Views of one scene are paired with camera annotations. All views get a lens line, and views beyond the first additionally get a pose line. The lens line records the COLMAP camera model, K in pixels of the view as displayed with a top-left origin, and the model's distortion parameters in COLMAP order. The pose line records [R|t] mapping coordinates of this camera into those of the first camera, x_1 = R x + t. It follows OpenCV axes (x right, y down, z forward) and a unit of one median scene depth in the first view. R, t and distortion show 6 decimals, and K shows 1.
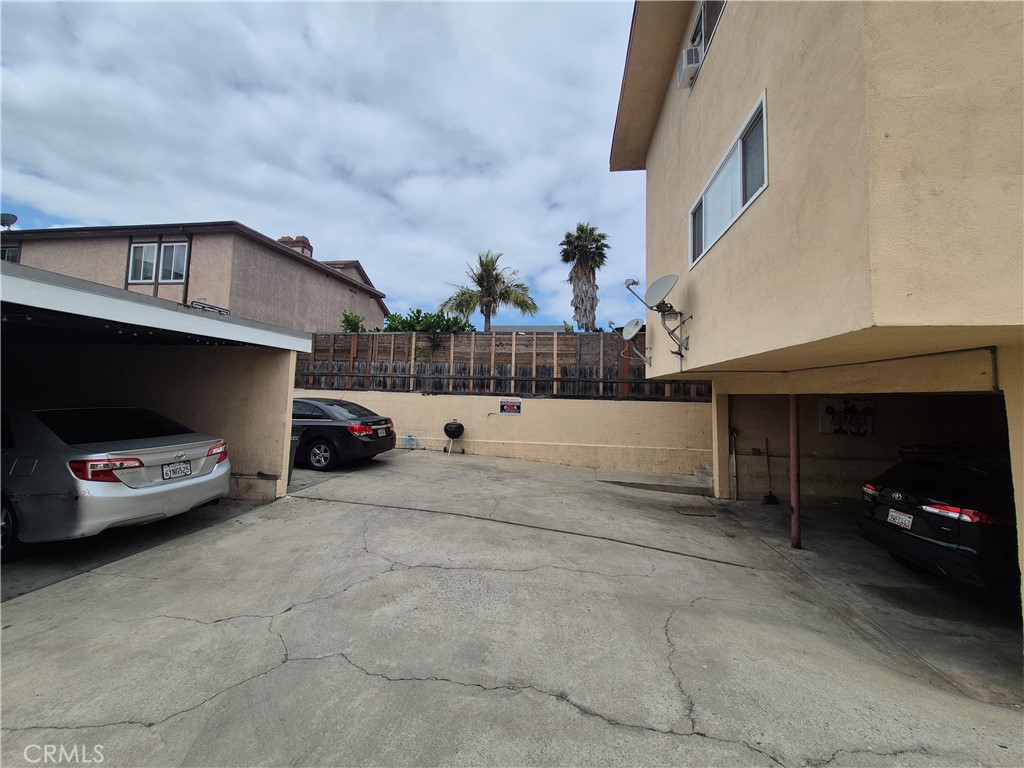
lens RADIAL K [[409.1, 0, 539.3], [0, 409.1, 364.0], [0, 0, 1]] dist [0.001487, -0.000553]
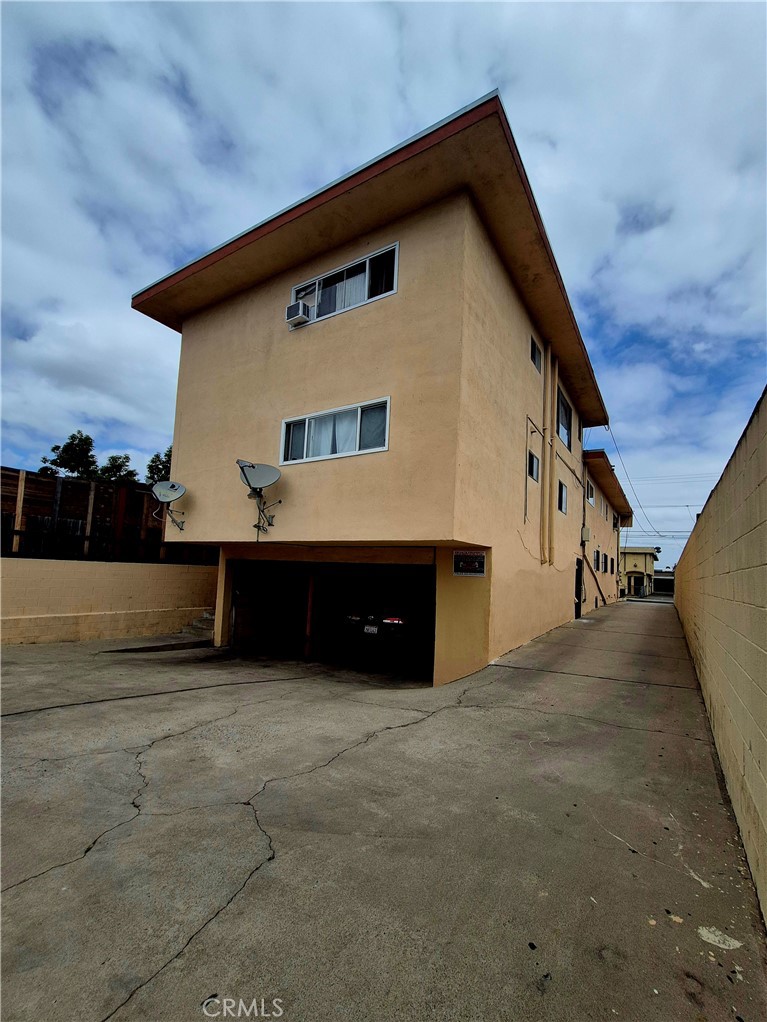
lens RADIAL K [[400.3, 0, 404.5], [0, 400.3, 541.8], [0, 0, 1]] dist [0.002705, 0.000220]
pose [[0.417171, 0.063974, 0.906573, -0.751348], [-0.100545, 0.994645, -0.023922, 0.003163], [-0.903249, -0.081171, 0.421370, 0.110864]]
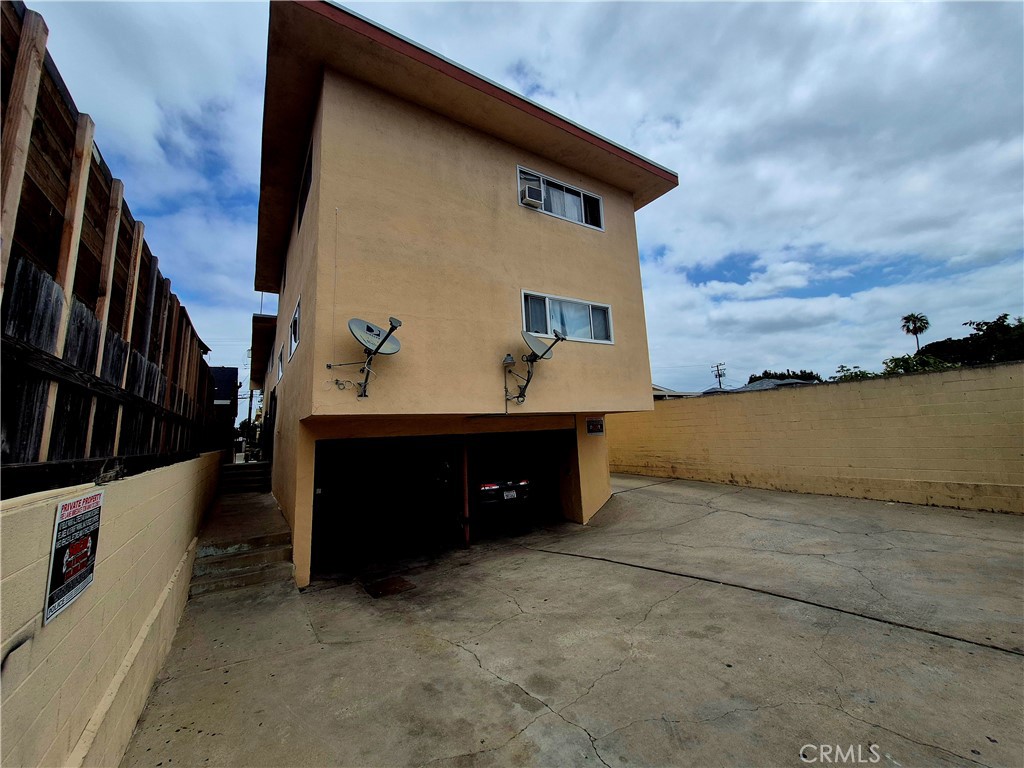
lens RADIAL K [[384.8, 0, 504.8], [0, 384.8, 371.8], [0, 0, 1]] dist [0.001154, -0.000116]
pose [[-0.583973, 0.131302, 0.801084, -0.677249], [-0.030795, 0.982539, -0.183493, 0.132310], [-0.811189, -0.131824, -0.569733, 2.142176]]
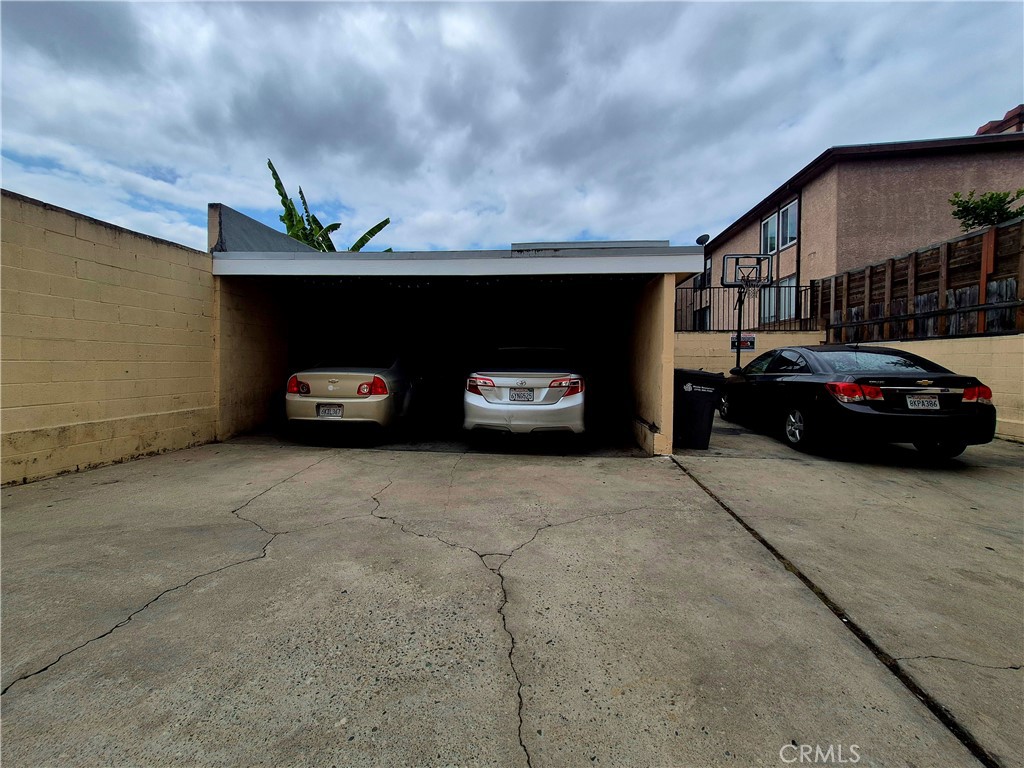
lens RADIAL K [[401.0, 0, 495.7], [0, 401.0, 370.3], [0, 0, 1]] dist [0.002705, 0.000220]
pose [[-0.038148, -0.009091, -0.999231, 0.223488], [0.061690, 0.998030, -0.011435, 0.172166], [0.997366, -0.062079, -0.037512, 0.846082]]
